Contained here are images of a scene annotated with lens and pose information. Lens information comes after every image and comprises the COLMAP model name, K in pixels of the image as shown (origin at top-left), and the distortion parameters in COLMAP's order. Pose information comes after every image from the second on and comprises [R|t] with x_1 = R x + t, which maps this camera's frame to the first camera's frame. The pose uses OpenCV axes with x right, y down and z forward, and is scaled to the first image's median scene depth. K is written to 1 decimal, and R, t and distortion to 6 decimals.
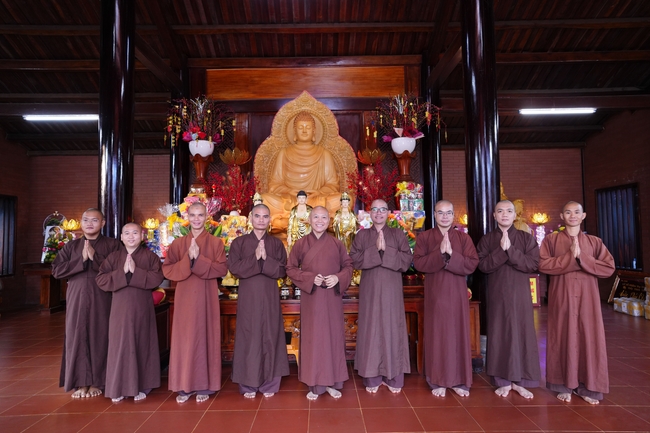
lens RADIAL K [[405.6, 0, 323.9], [0, 405.6, 214.1], [0, 0, 1]] dist [-0.006018, 0.001012]
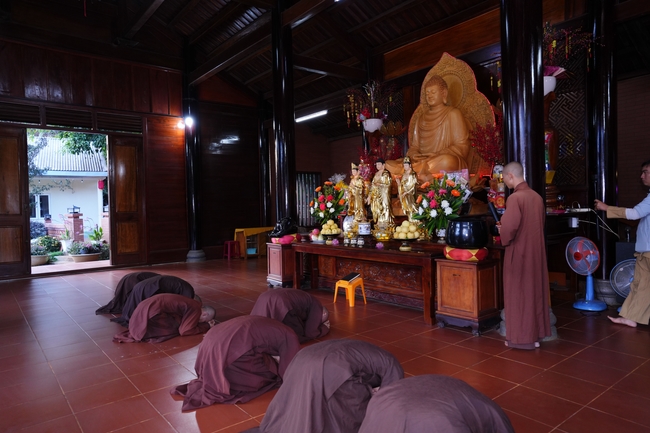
lens RADIAL K [[437.9, 0, 324.3], [0, 437.9, 216.5], [0, 0, 1]] dist [0.007705, 0.000897]
pose [[0.629436, 0.014024, -0.776926, 0.642168], [0.061071, 0.995852, 0.067454, 0.011776], [0.774649, -0.089905, 0.625968, 0.045490]]
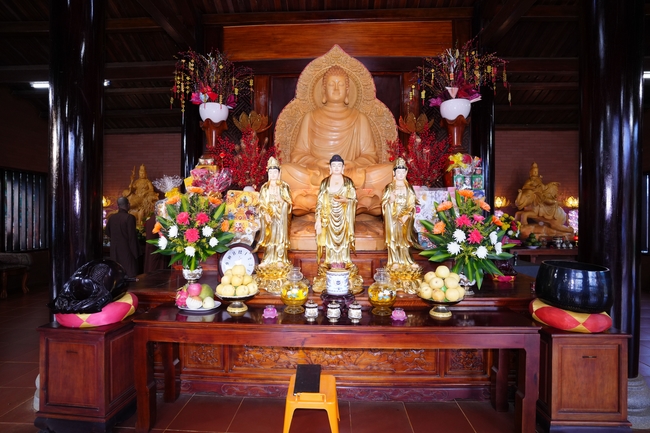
lens RADIAL K [[319.7, 0, 326.2], [0, 319.7, 214.9], [0, 0, 1]] dist [-0.058679, 0.000735]
pose [[0.999110, 0.015561, -0.039198, -0.038085], [-0.013347, 0.998333, 0.056147, 0.010687], [0.040006, -0.055574, 0.997653, 0.344687]]
